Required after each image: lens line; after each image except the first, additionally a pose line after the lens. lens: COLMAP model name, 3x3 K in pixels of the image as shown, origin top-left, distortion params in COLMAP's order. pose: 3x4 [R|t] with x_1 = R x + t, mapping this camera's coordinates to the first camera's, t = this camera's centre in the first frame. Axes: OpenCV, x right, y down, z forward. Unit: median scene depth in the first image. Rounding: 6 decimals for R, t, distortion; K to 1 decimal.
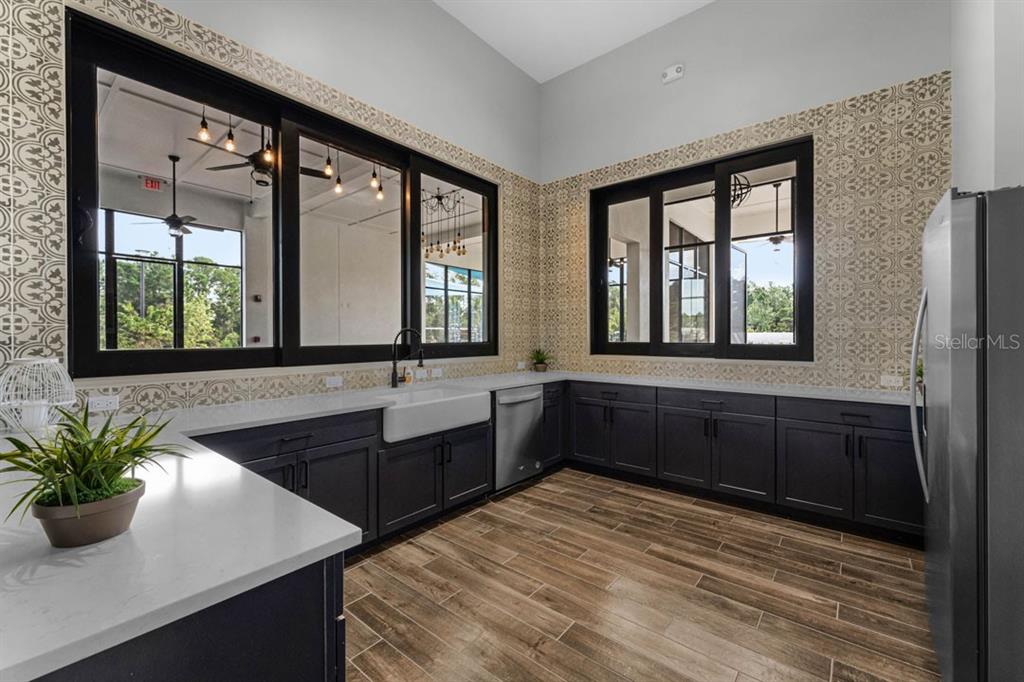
lens RADIAL K [[419.9, 0, 510.4], [0, 419.9, 333.9], [0, 0, 1]] dist [0.003040, 0.000410]
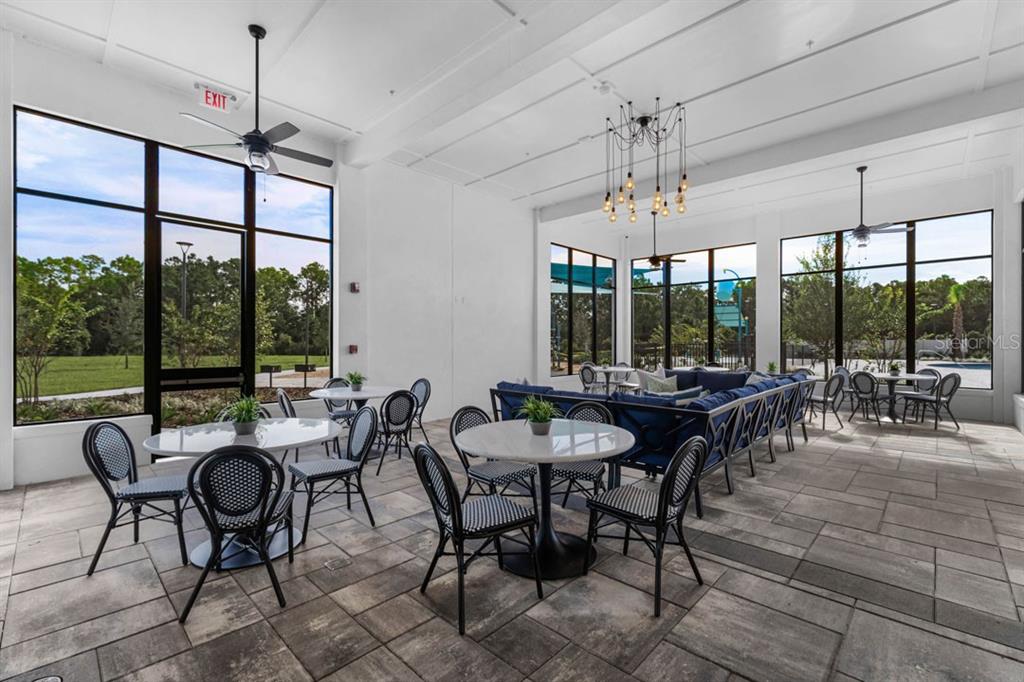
lens RADIAL K [[449.3, 0, 510.1], [0, 449.3, 332.5], [0, 0, 1]] dist [-0.002223, -0.000121]
pose [[0.996654, -0.003845, -0.081651, -0.198009], [0.002832, 0.999918, -0.012513, -0.001791], [0.081693, 0.012240, 0.996582, 0.206891]]
